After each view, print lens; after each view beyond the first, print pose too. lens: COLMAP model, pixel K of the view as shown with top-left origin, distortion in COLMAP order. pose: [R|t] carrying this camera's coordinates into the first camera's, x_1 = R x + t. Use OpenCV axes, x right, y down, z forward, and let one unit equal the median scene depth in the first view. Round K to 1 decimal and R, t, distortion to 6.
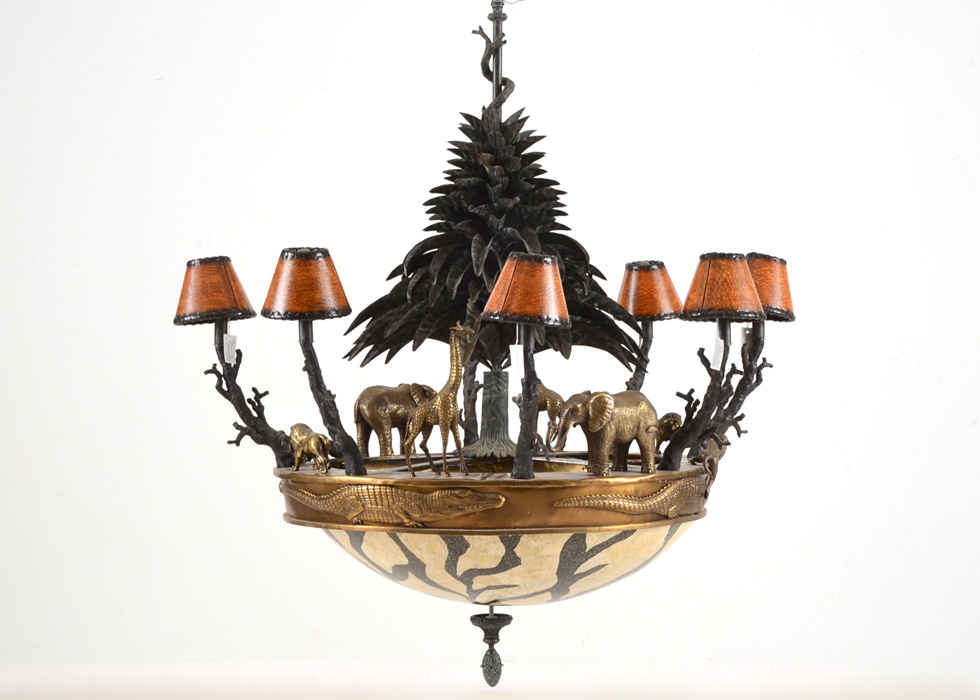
lens RADIAL K [[1968.2, 0, 485.6], [0, 1968.2, 356.4], [0, 0, 1]] dist [0.079897, 0.000000]
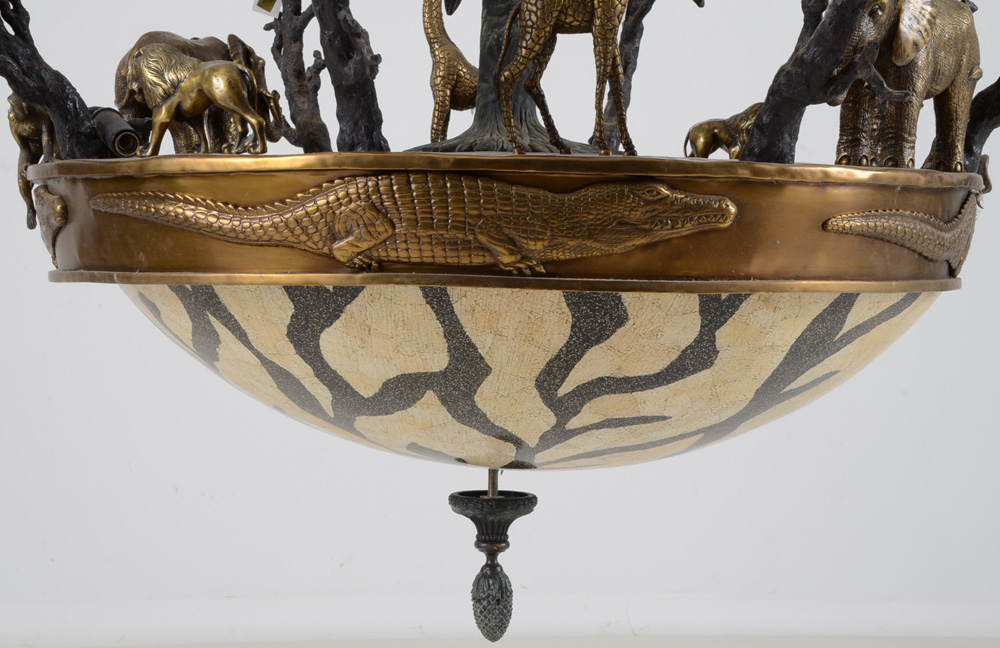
lens RADIAL K [[2337.0, 0, 503.6], [0, 2337.0, 327.8], [0, 0, 1]] dist [0.288194, 0.000000]
pose [[0.921745, 0.008629, 0.387701, -0.212342], [-0.024418, 0.999060, 0.035816, 0.072944], [-0.387027, -0.042480, 0.921089, 0.490819]]
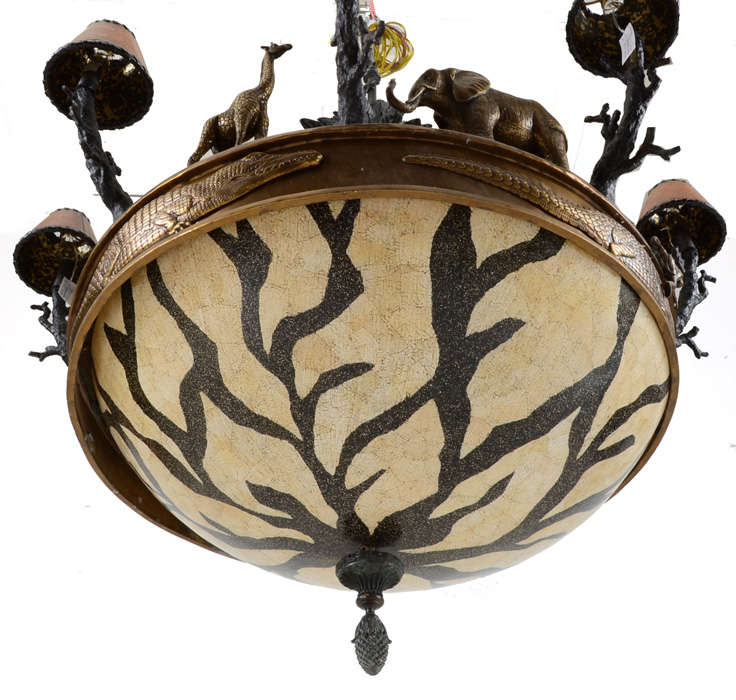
lens RADIAL K [[776.6, 0, 363.9], [0, 776.6, 353.5], [0, 0, 1]] dist [-0.023630, 0.000000]
pose [[0.983902, -0.124759, -0.127956, 0.040892], [0.002720, 0.726365, -0.687304, 0.252009], [0.178690, 0.675891, 0.715011, 0.785753]]
